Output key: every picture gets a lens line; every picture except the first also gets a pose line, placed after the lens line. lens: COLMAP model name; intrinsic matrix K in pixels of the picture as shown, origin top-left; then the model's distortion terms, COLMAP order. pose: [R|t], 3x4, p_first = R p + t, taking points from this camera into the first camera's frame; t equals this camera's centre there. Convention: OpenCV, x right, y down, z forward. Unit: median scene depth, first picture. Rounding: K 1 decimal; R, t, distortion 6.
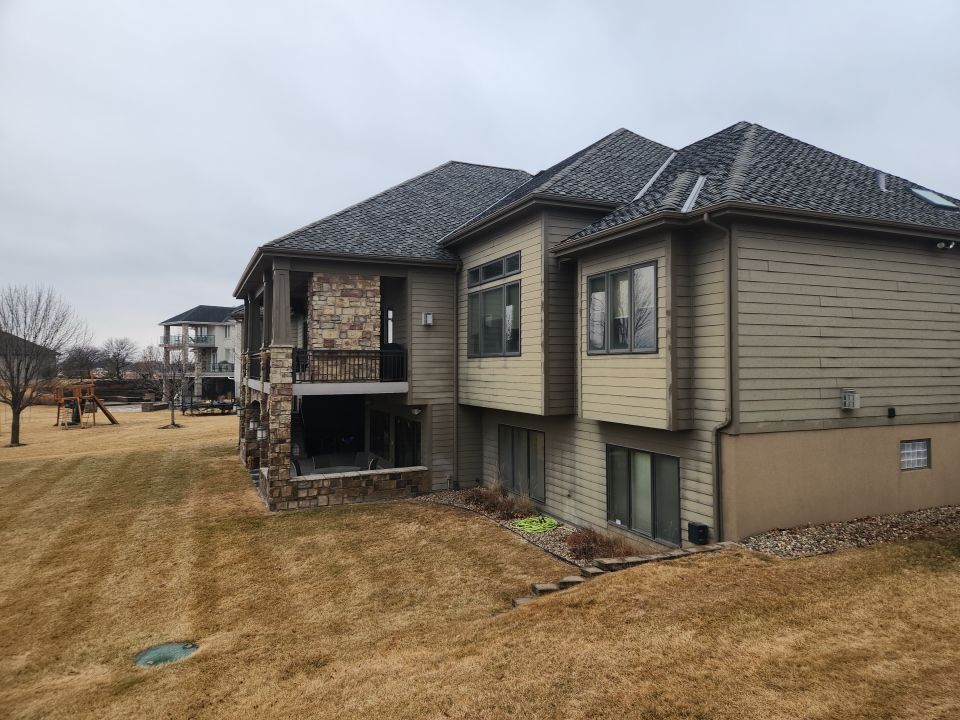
lens RADIAL K [[634.5, 0, 495.6], [0, 634.5, 355.4], [0, 0, 1]] dist [0.096592, -0.072809]
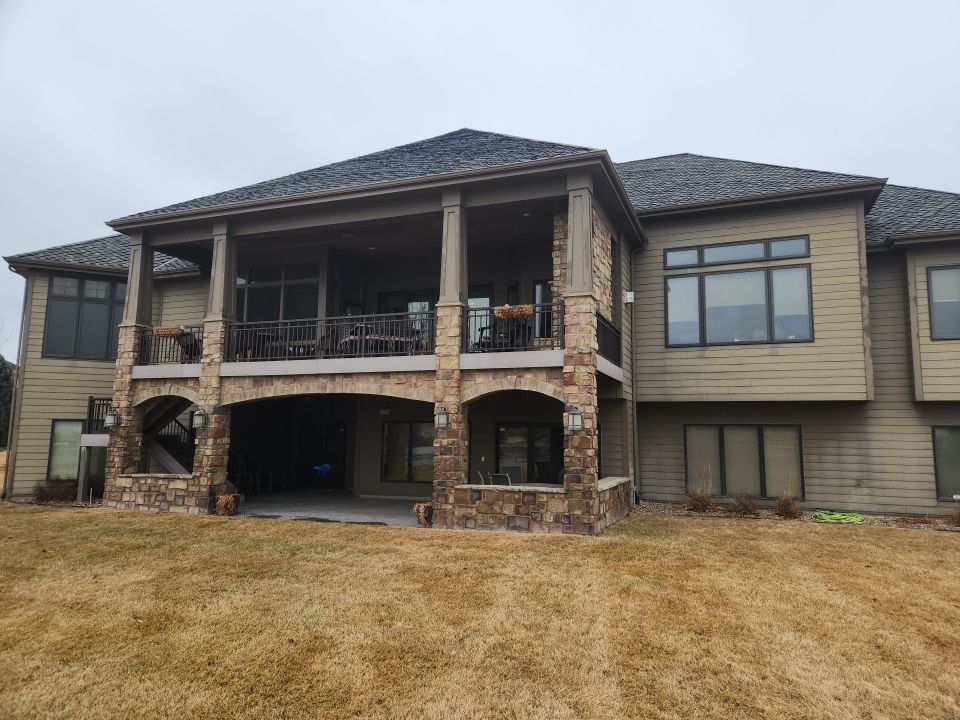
lens RADIAL K [[634.5, 0, 495.6], [0, 634.5, 355.4], [0, 0, 1]] dist [0.096592, -0.072809]
pose [[0.719791, 0.092148, 0.688047, -1.035368], [-0.022691, 0.993744, -0.109352, 0.147510], [-0.693820, 0.063098, 0.717379, 0.673028]]
